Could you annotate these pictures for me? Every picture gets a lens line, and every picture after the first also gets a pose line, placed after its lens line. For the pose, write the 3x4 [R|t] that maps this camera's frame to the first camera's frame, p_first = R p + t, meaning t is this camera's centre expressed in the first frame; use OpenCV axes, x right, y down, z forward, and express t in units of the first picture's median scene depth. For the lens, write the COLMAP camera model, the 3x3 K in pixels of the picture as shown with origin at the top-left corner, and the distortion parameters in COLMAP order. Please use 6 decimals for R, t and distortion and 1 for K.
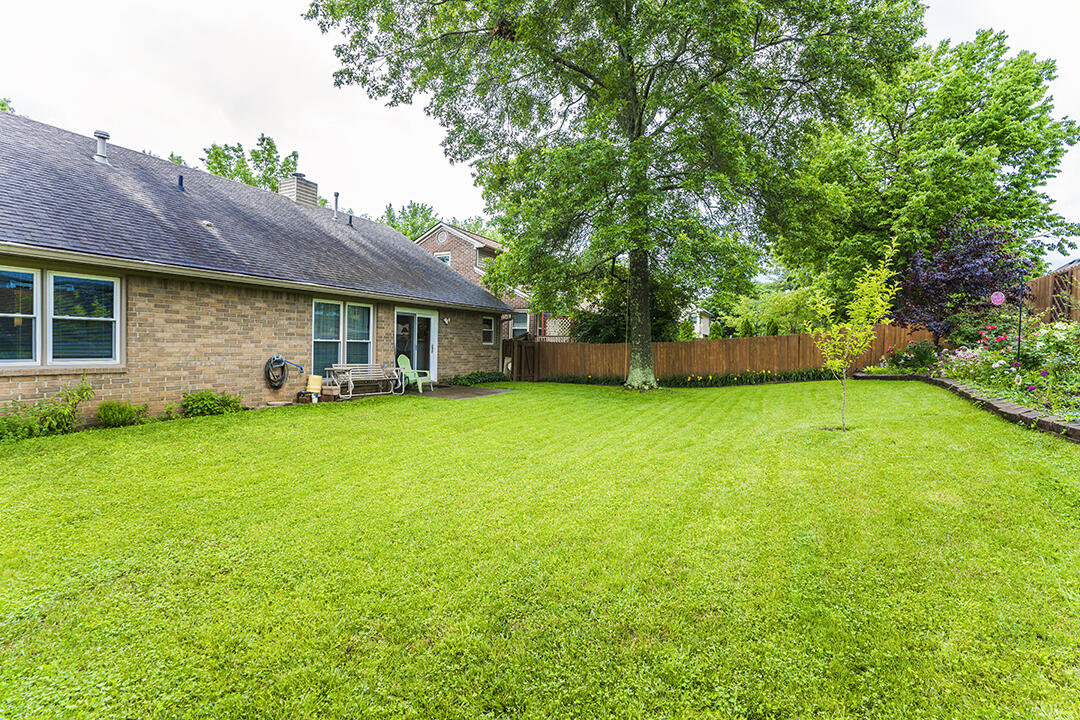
lens RADIAL K [[493.9, 0, 540.0], [0, 493.9, 356.9], [0, 0, 1]] dist [0.000250, 0.000046]
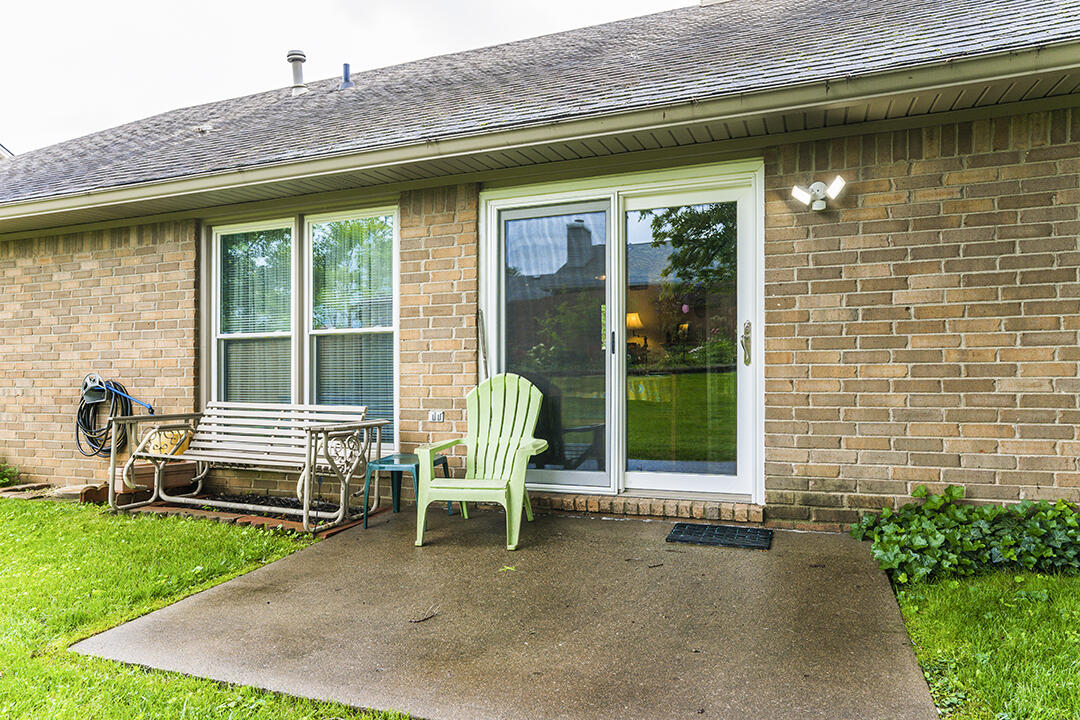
lens RADIAL K [[691.2, 0, 539.9], [0, 691.2, 365.6], [0, 0, 1]] dist [-0.007142, -0.000546]
pose [[0.090725, -0.033577, -0.995310, 0.094748], [-0.008990, 0.999363, -0.034534, 0.004599], [0.995835, 0.012081, 0.090365, 1.290938]]
